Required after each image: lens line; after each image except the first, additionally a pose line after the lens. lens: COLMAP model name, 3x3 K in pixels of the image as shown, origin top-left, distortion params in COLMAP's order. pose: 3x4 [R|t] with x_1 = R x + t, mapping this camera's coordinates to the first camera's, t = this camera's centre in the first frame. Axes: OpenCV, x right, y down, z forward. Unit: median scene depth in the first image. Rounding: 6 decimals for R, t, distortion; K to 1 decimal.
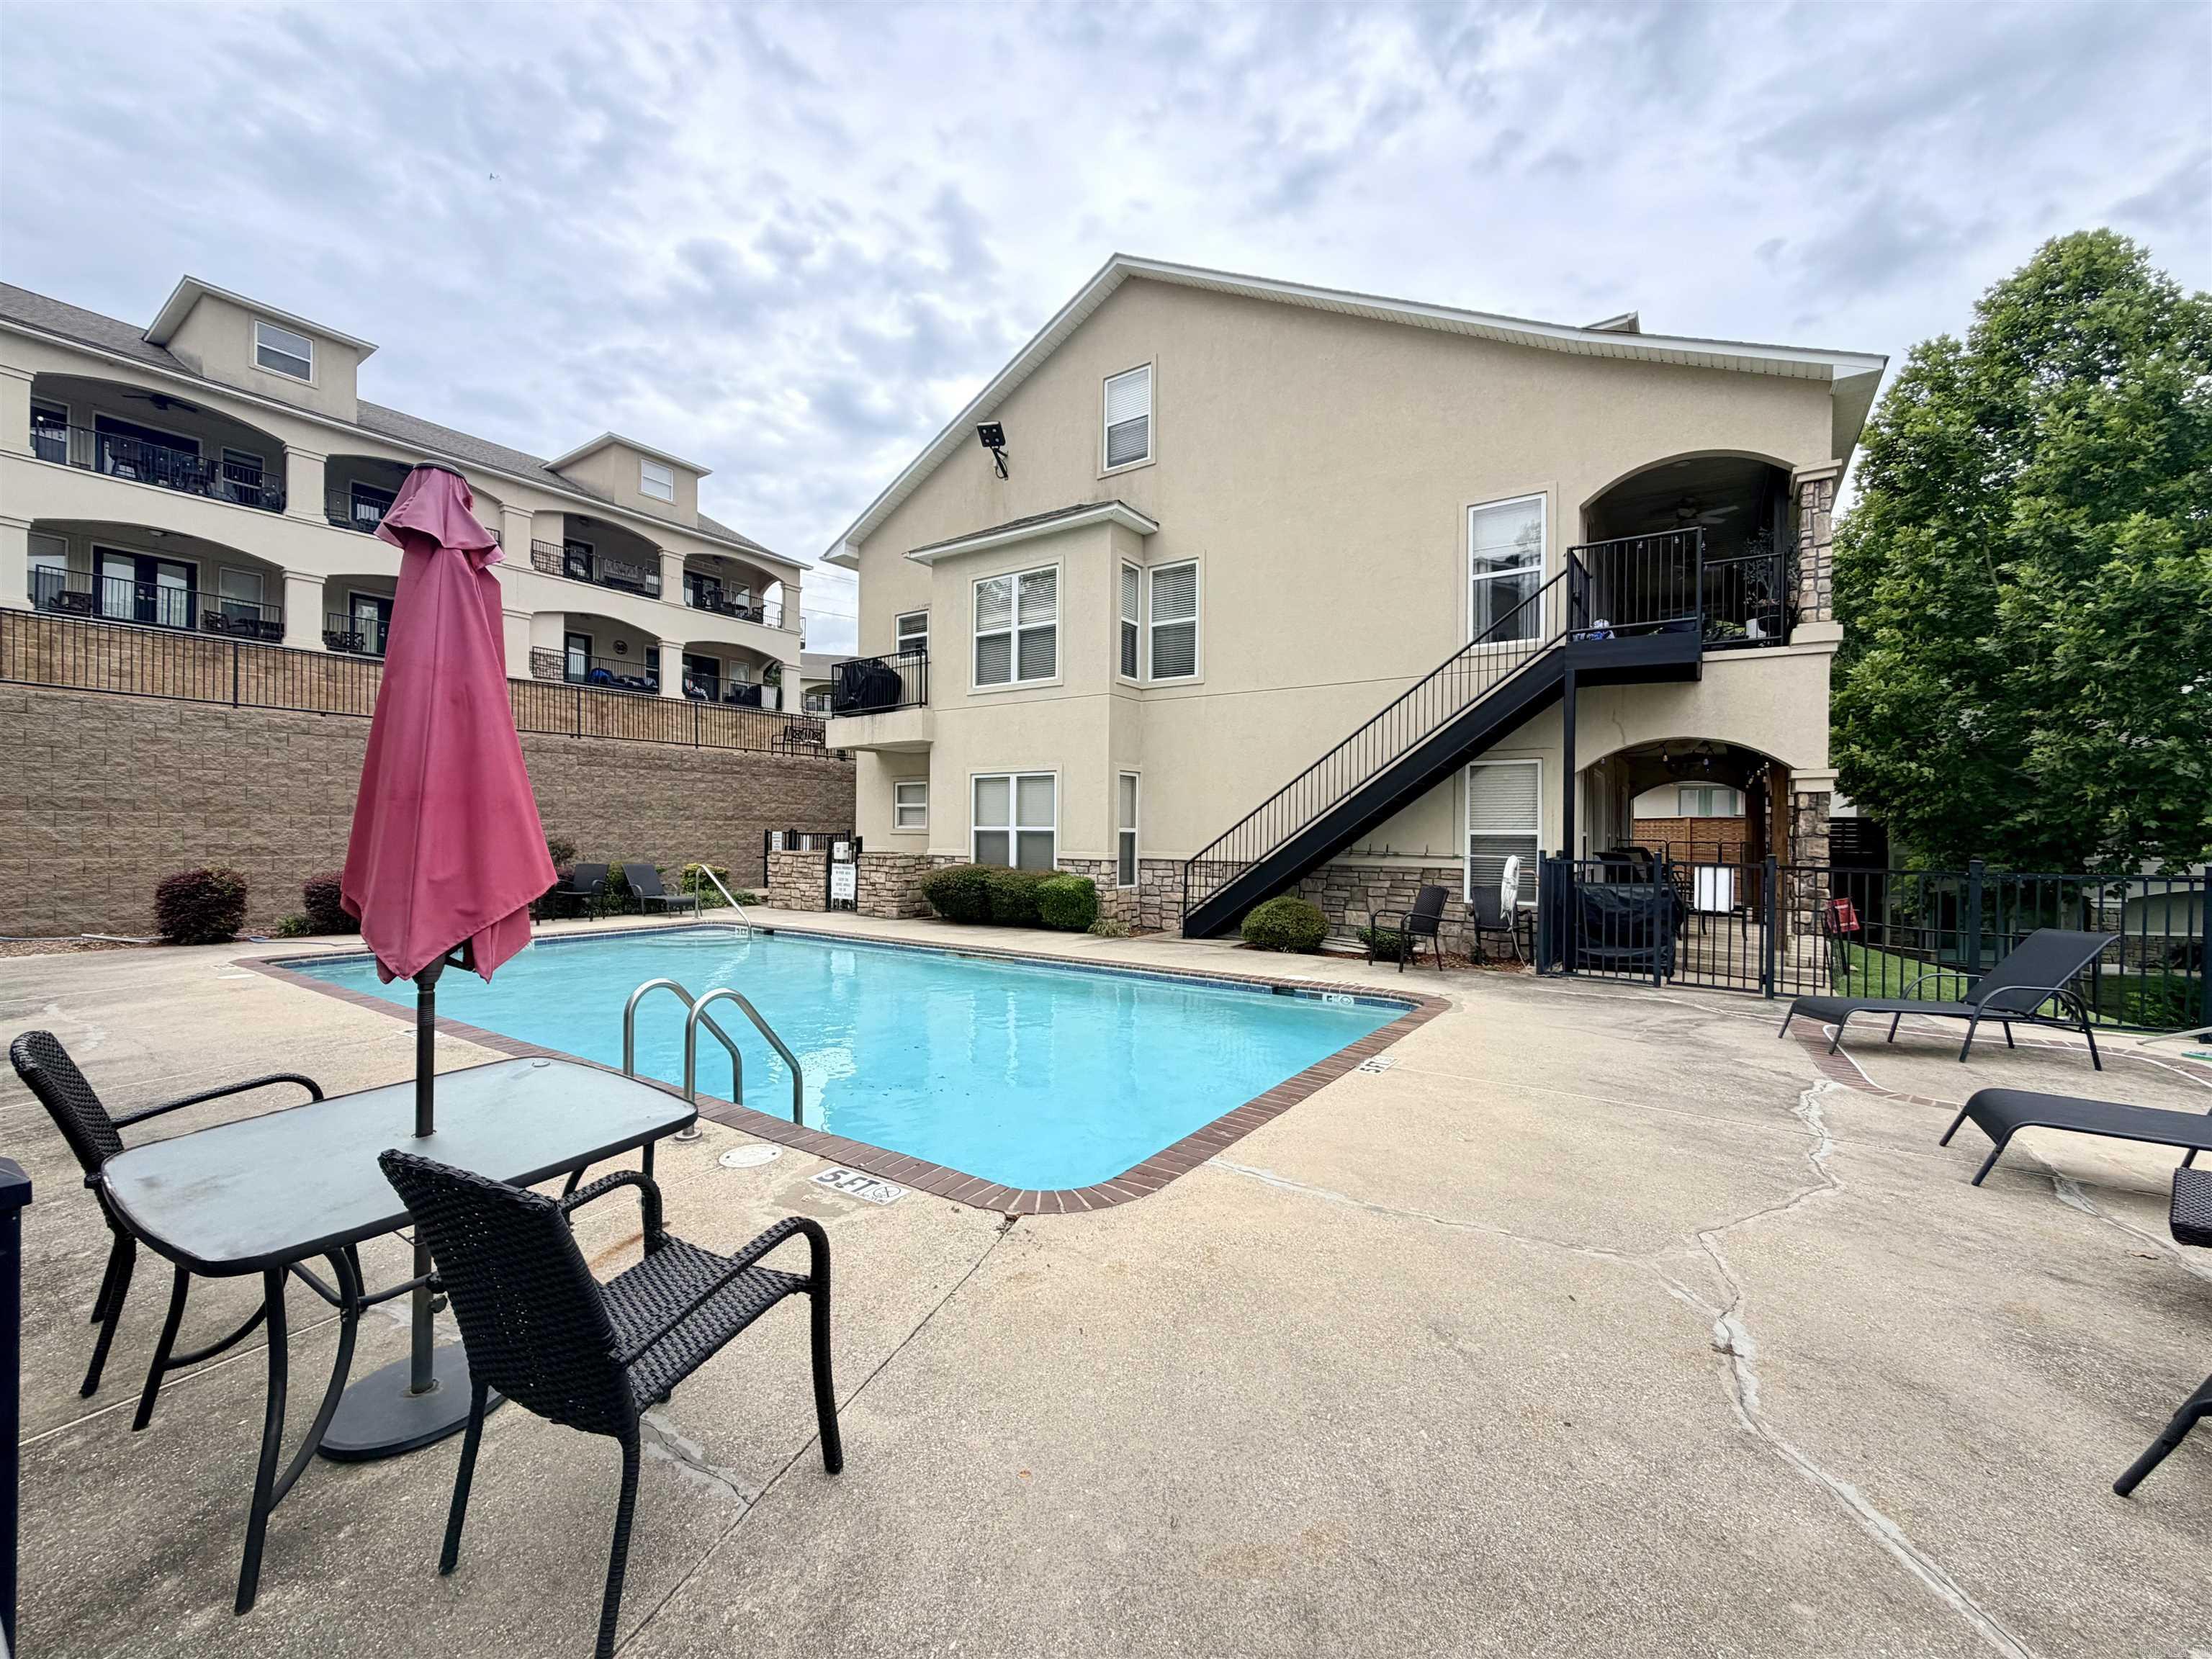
lens RADIAL K [[880.6, 0, 1106.0], [0, 880.6, 829.5], [0, 0, 1]] dist [-0.000592, 0.000428]
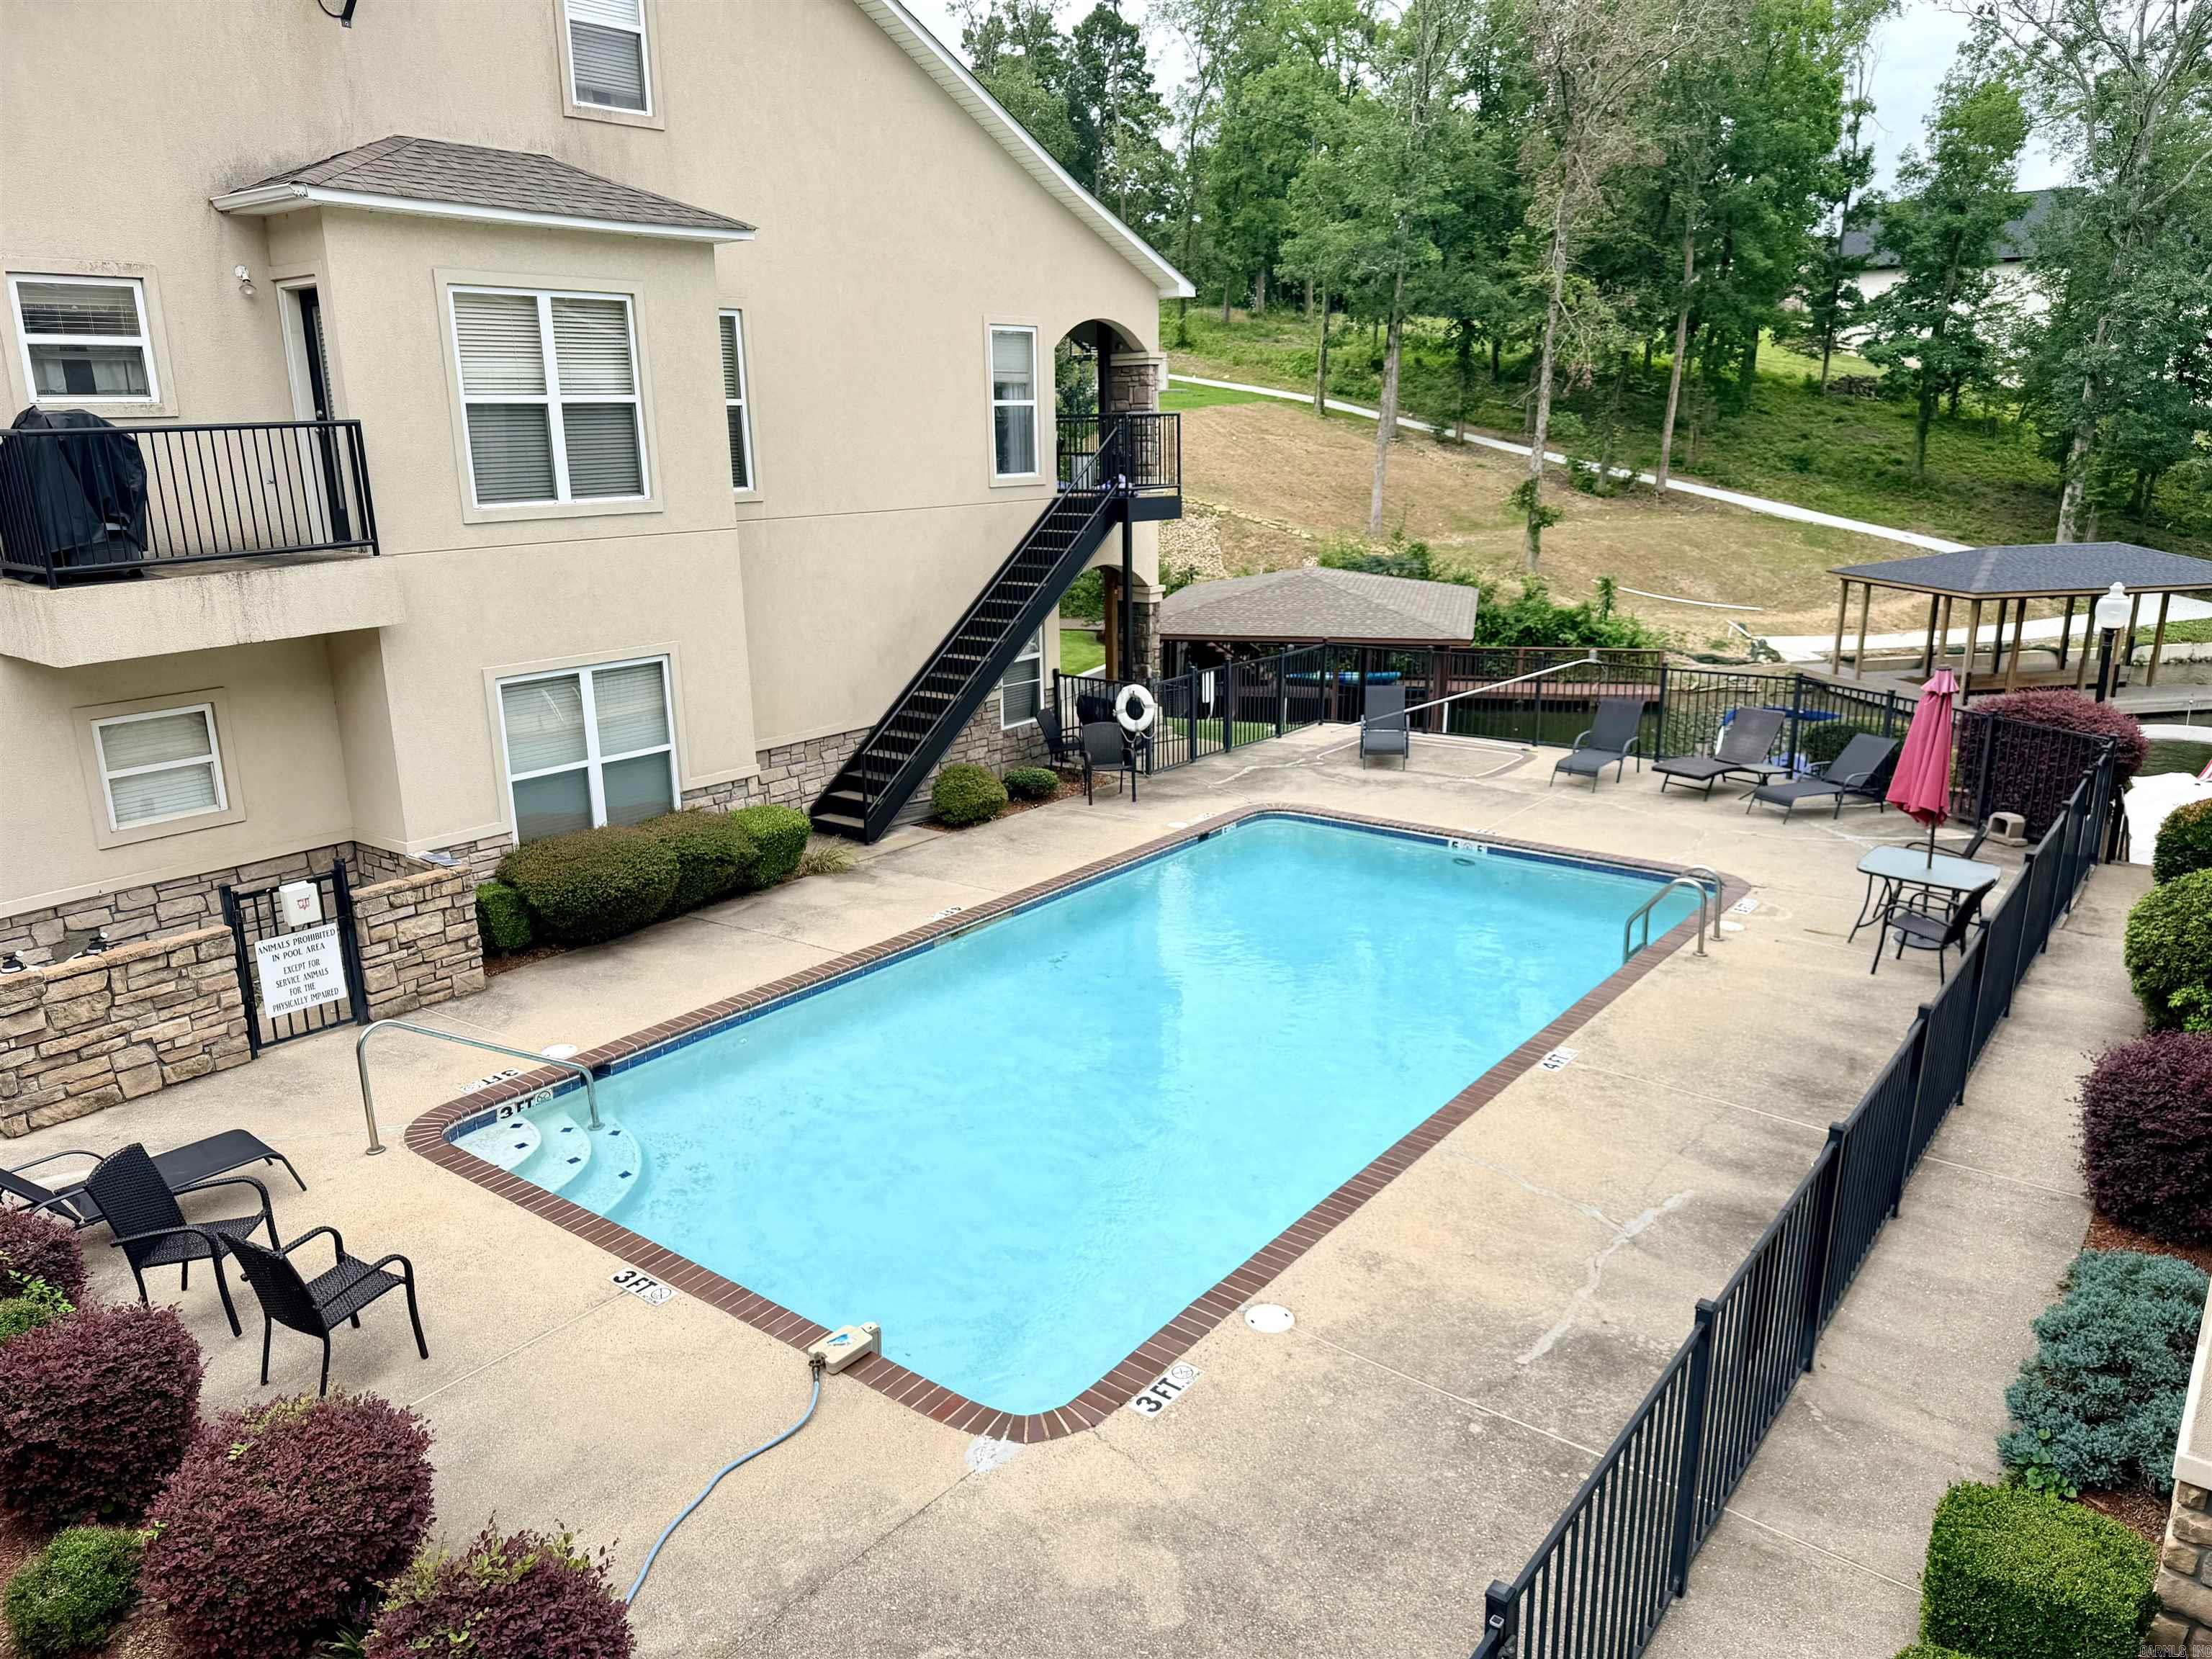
lens RADIAL K [[1538.3, 0, 1106.0], [0, 1538.3, 829.5], [0, 0, 1]] dist [0.053437, -0.066867]
pose [[0.067439, -0.265948, 0.961625, -1.068231], [0.008789, 0.963941, 0.265972, -0.224616], [-0.997685, -0.009485, 0.067344, 0.599373]]
